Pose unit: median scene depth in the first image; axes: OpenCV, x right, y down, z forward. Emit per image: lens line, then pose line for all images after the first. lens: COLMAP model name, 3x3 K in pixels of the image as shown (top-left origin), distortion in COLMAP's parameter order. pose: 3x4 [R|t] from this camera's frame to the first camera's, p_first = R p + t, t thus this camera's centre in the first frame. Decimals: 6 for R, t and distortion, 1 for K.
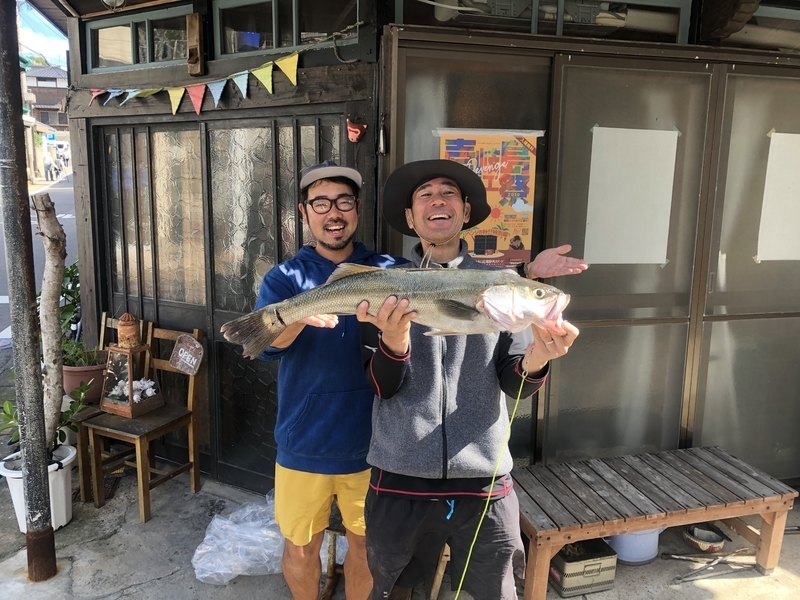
lens RADIAL K [[659.2, 0, 399.2], [0, 659.2, 316.8], [0, 0, 1]] dist [-0.004257, -0.007061]
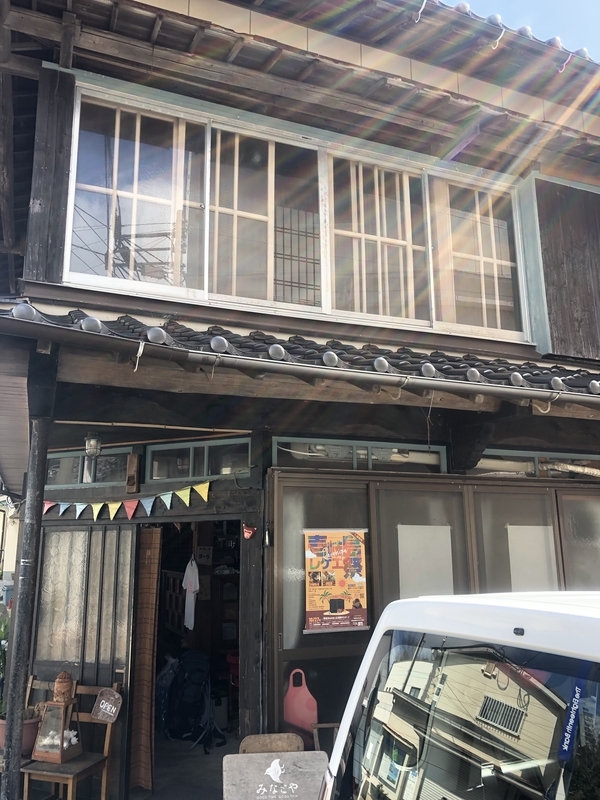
lens RADIAL K [[659.2, 0, 298.3], [0, 659.2, 401.9], [0, 0, 1]] dist [-0.004257, -0.007061]
pose [[0.987089, 0.014186, 0.159543, -0.190138], [0.054425, 0.907100, -0.417382, 0.084932], [-0.150642, 0.420677, 0.894616, -0.481797]]
